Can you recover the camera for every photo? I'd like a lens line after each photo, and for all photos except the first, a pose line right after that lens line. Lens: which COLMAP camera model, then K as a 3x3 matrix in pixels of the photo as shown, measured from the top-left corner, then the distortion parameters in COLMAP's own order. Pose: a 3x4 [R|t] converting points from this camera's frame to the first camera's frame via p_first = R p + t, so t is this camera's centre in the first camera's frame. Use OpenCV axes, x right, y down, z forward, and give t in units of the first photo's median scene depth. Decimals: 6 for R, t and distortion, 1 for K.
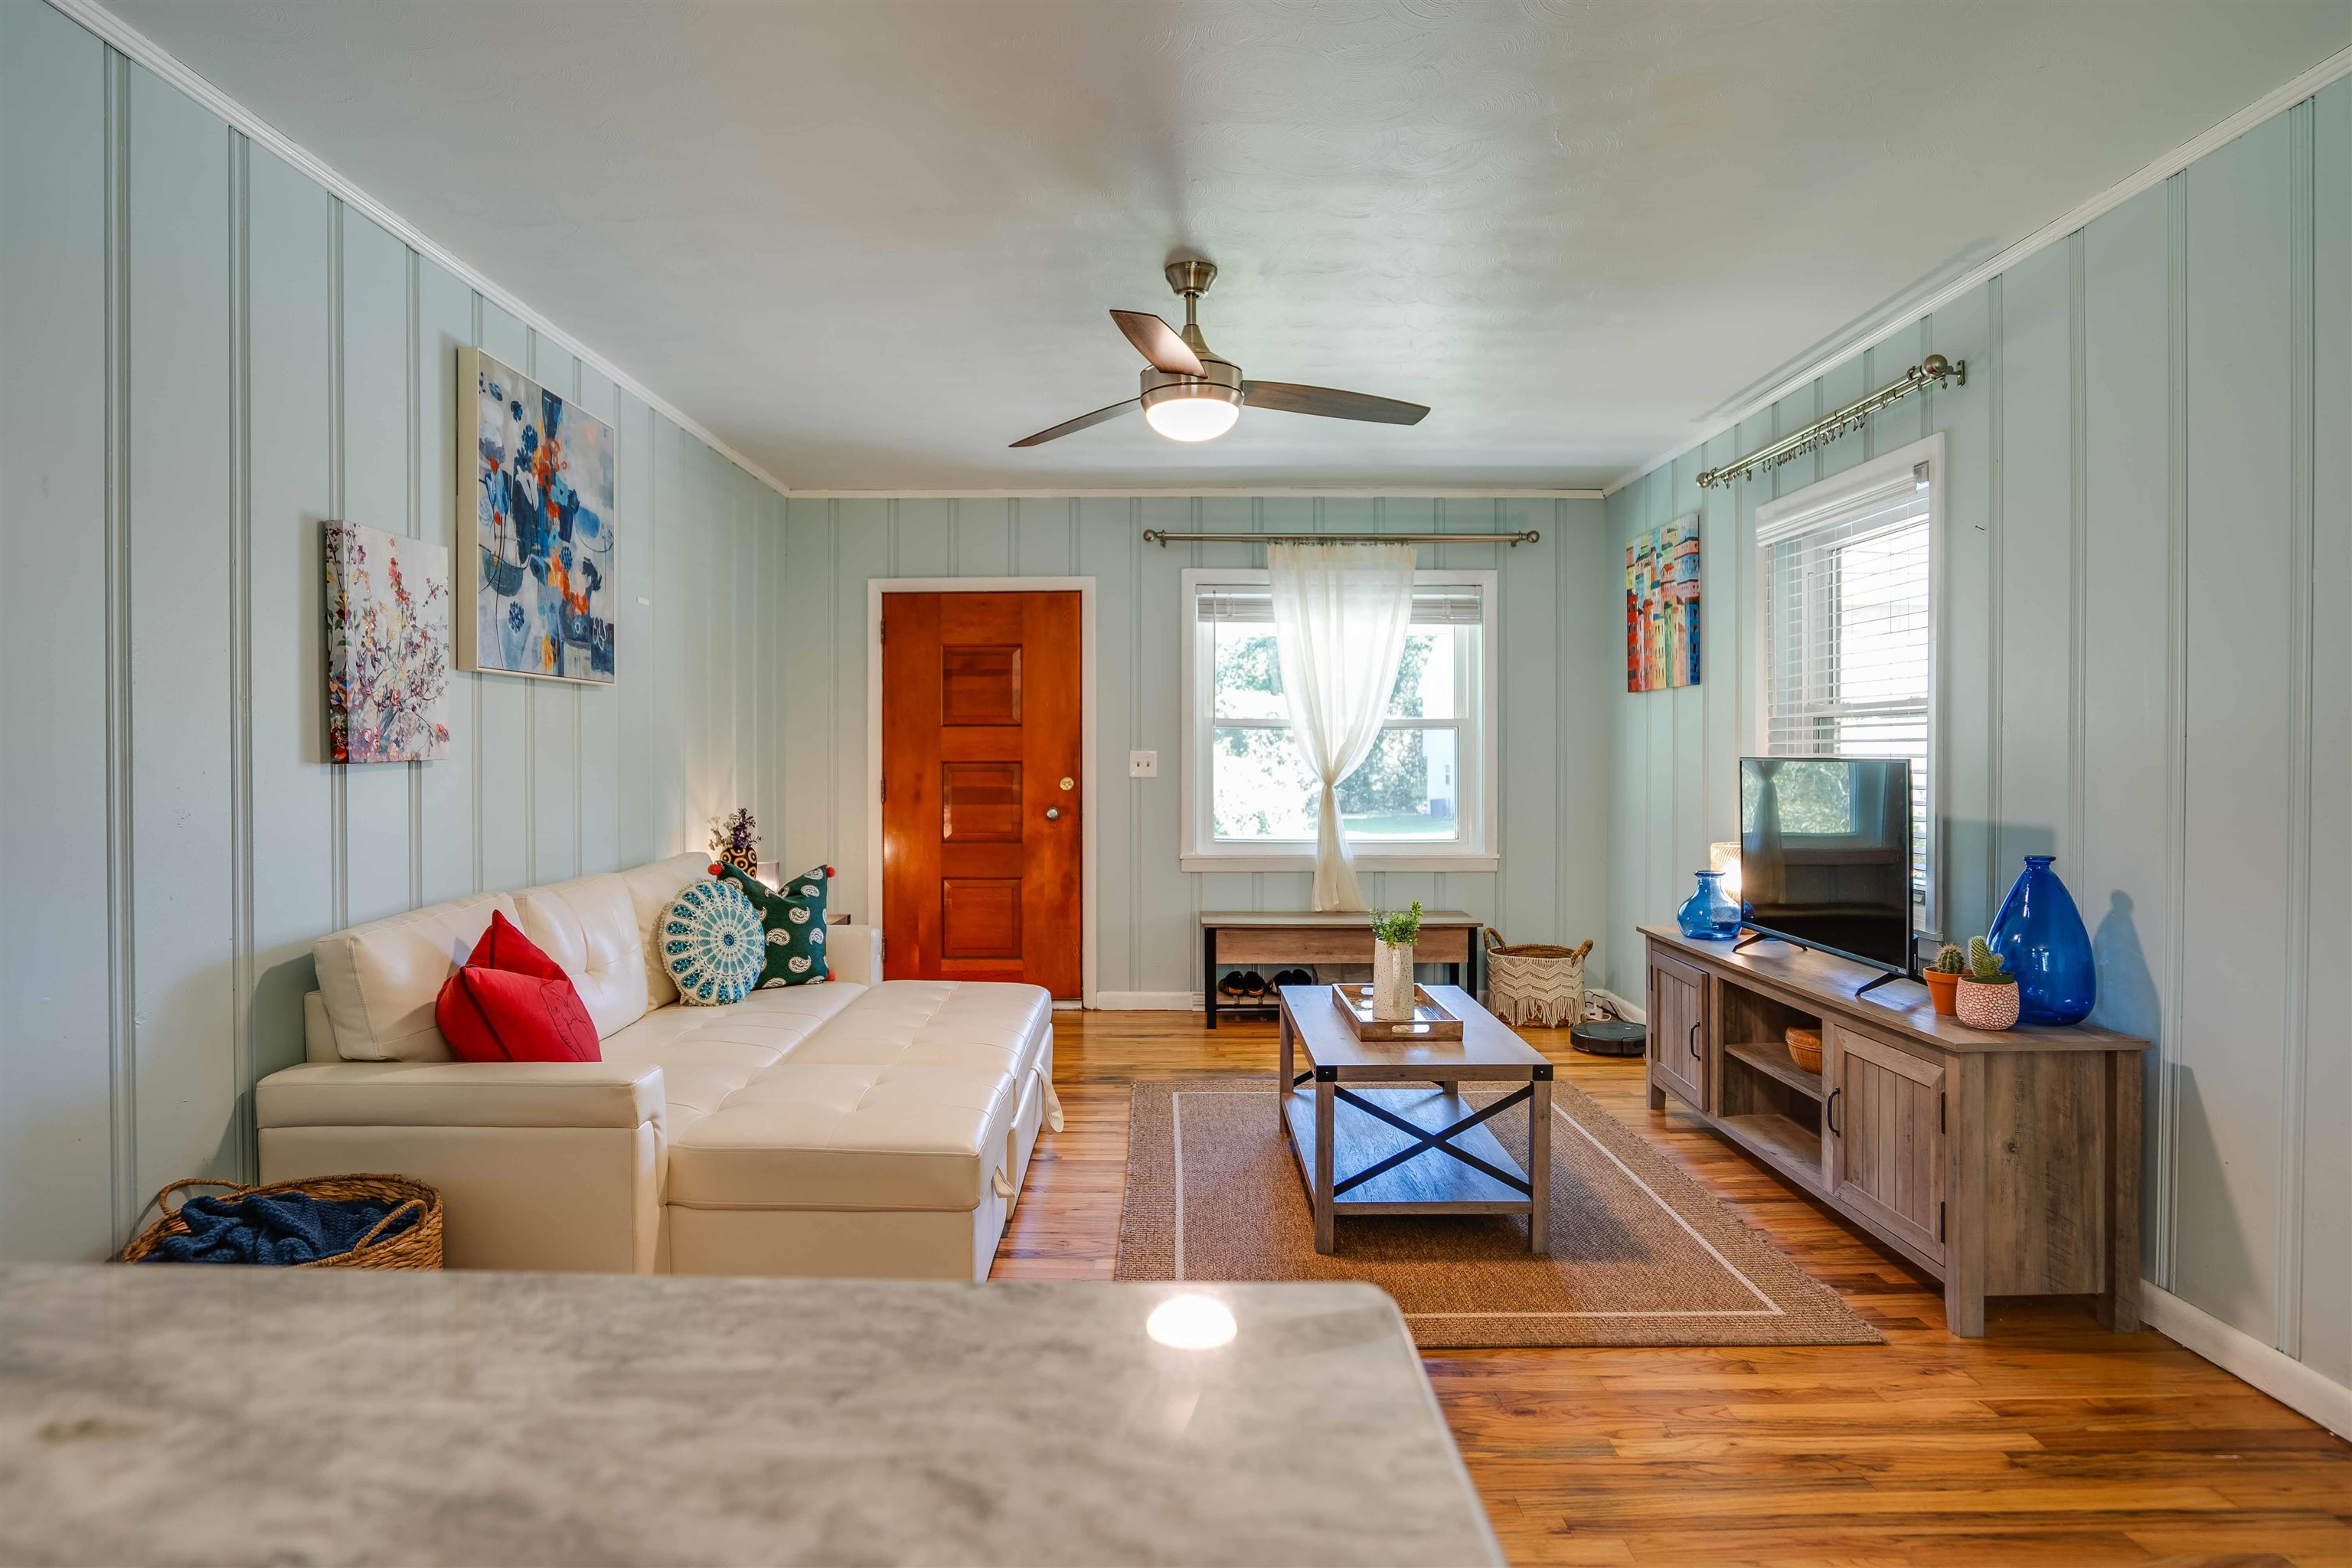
lens RADIAL K [[1270.5, 0, 1175.1], [0, 1270.5, 769.9], [0, 0, 1]] dist [-0.061791, 0.033521]
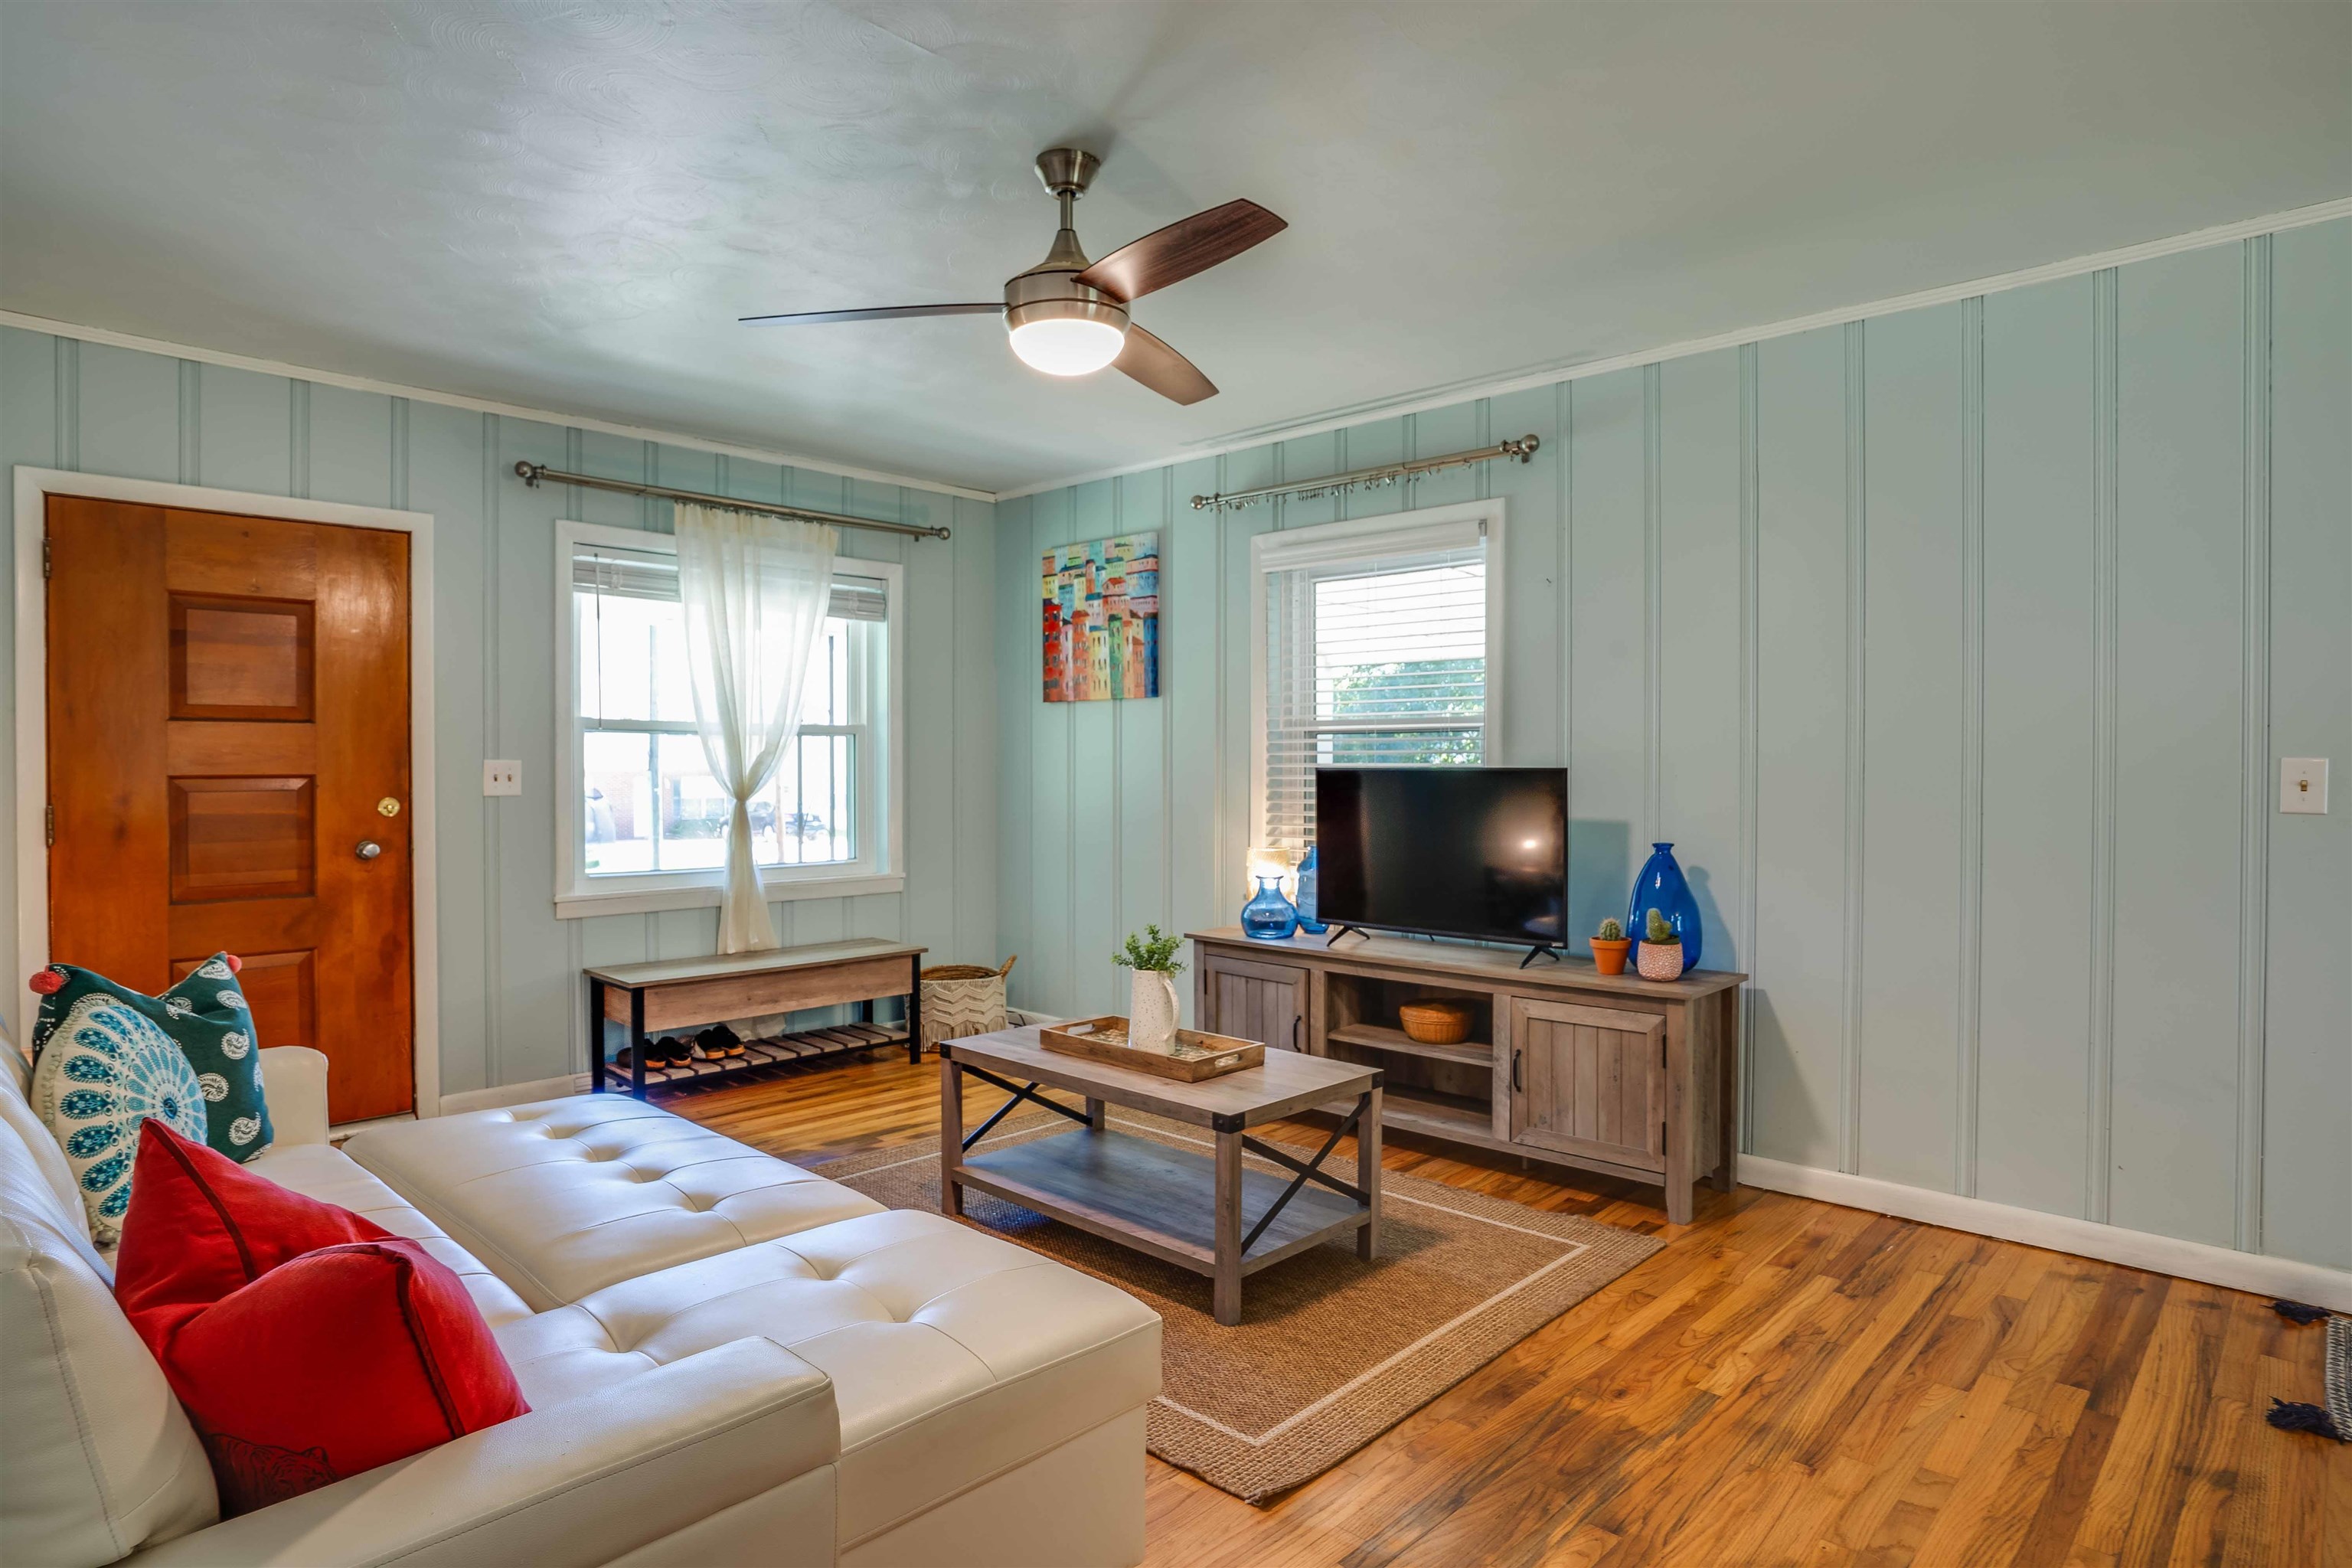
lens RADIAL K [[1290.7, 0, 1176.0], [0, 1290.7, 784.0], [0, 0, 1]] dist [-0.068402, 0.036792]
pose [[0.693335, -0.010283, 0.720542, -0.314993], [0.009149, 0.999943, 0.005467, -0.001569], [-0.720558, 0.002802, 0.693389, 0.229801]]
